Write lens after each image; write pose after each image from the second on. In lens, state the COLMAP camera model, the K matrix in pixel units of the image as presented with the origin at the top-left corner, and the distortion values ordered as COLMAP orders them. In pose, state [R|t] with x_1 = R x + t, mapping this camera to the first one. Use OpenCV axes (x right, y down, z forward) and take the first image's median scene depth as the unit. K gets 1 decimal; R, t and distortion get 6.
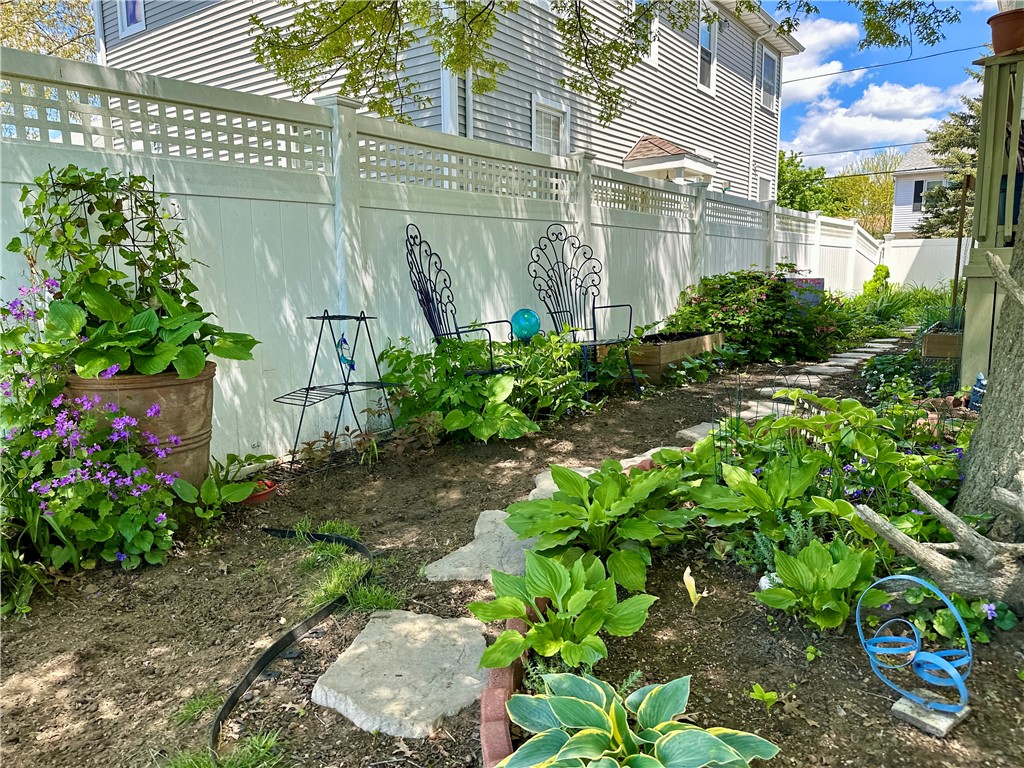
lens RADIAL K [[735.1, 0, 513.4], [0, 735.1, 385.1], [0, 0, 1]] dist [-0.001742, -0.003060]
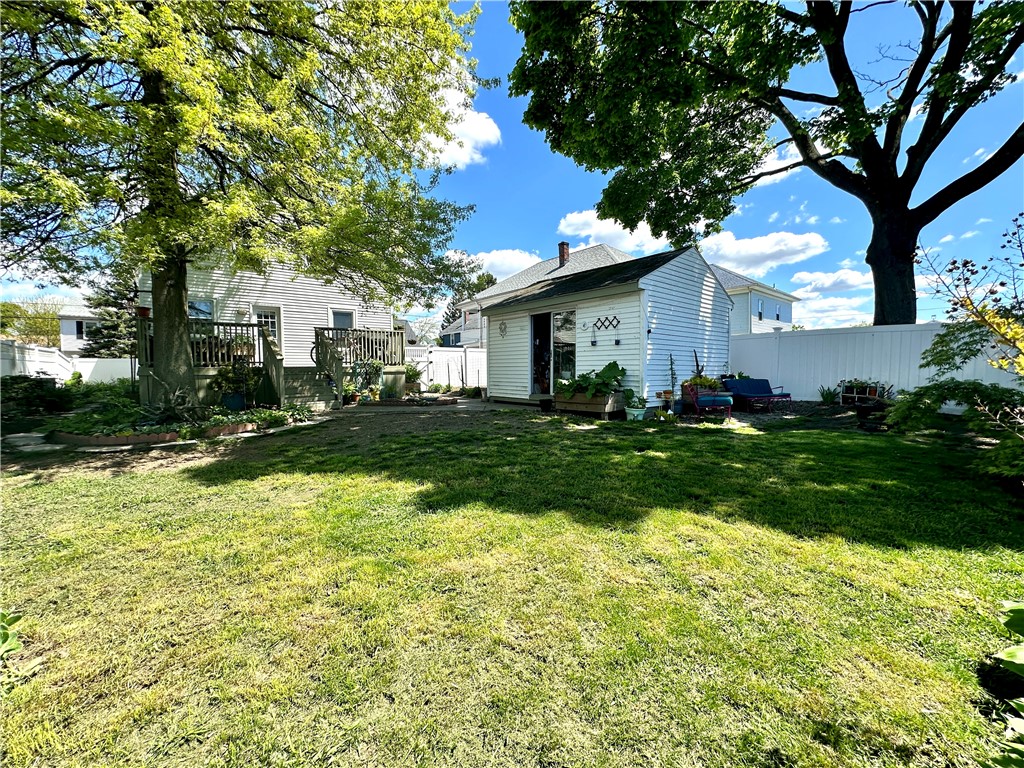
lens RADIAL K [[409.4, 0, 513.6], [0, 409.4, 385.3], [0, 0, 1]] dist [-0.008379, 0.000568]
pose [[0.239229, -0.032479, 0.970420, -0.211236], [0.154107, 0.988042, -0.004922, 0.044825], [-0.958656, 0.150726, 0.241373, -0.284086]]
